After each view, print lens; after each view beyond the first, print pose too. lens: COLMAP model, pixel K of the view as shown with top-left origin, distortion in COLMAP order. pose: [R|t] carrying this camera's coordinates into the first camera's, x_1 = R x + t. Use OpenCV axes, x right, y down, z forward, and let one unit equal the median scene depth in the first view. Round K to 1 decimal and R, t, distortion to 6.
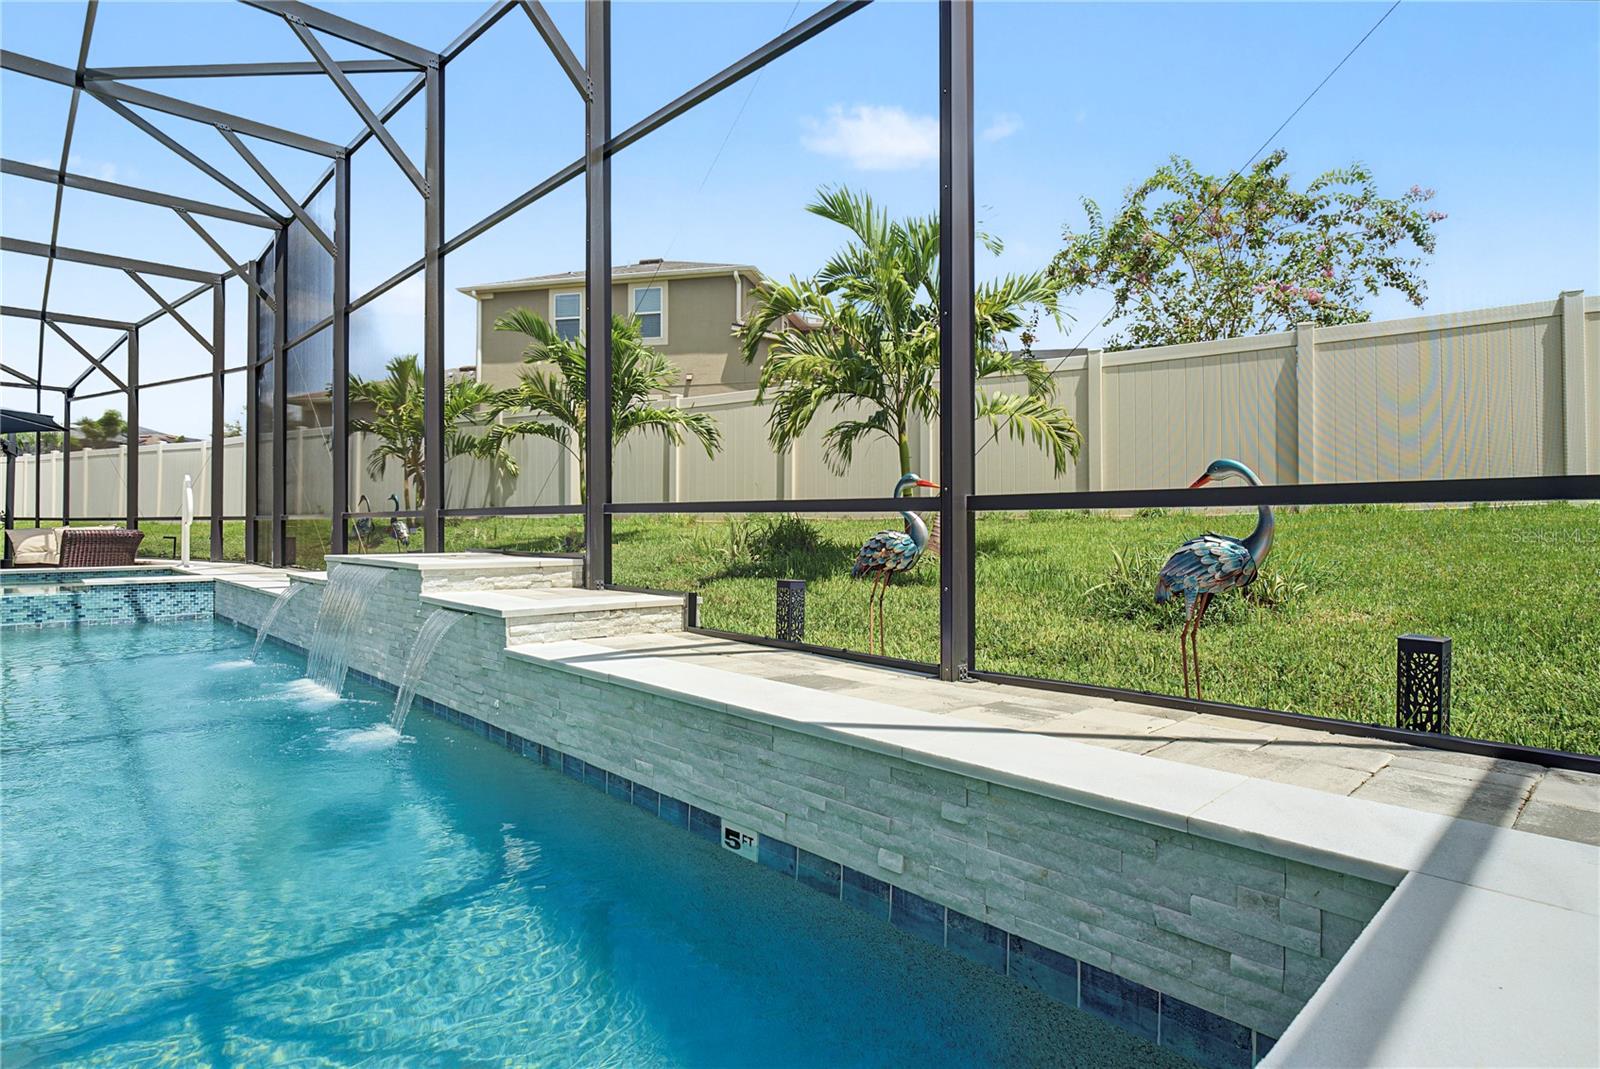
lens RADIAL K [[830.8, 0, 803.7], [0, 830.8, 519.6], [0, 0, 1]] dist [-0.012593, 0.002131]
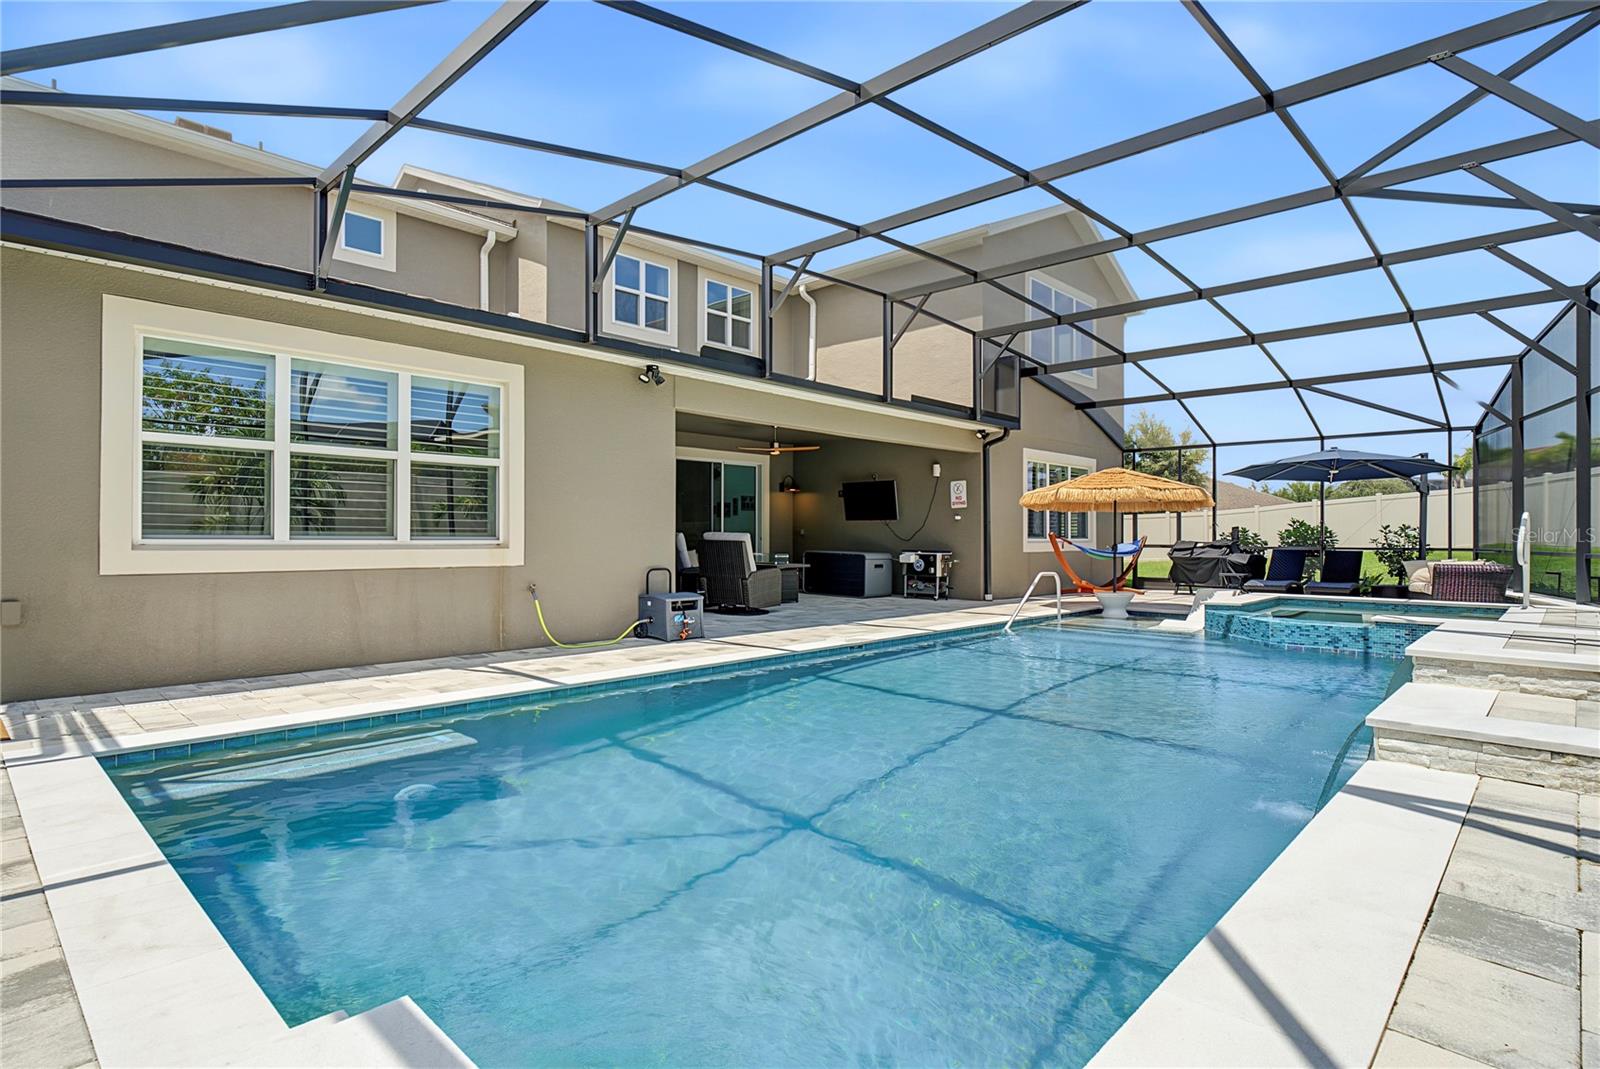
lens RADIAL K [[830.8, 0, 801.2], [0, 830.8, 530.3], [0, 0, 1]] dist [-0.012593, 0.002131]
pose [[0.048619, -0.005669, -0.998801, 0.224477], [0.002055, 0.999982, -0.005575, -0.039825], [0.998815, -0.001781, 0.048630, 0.155634]]
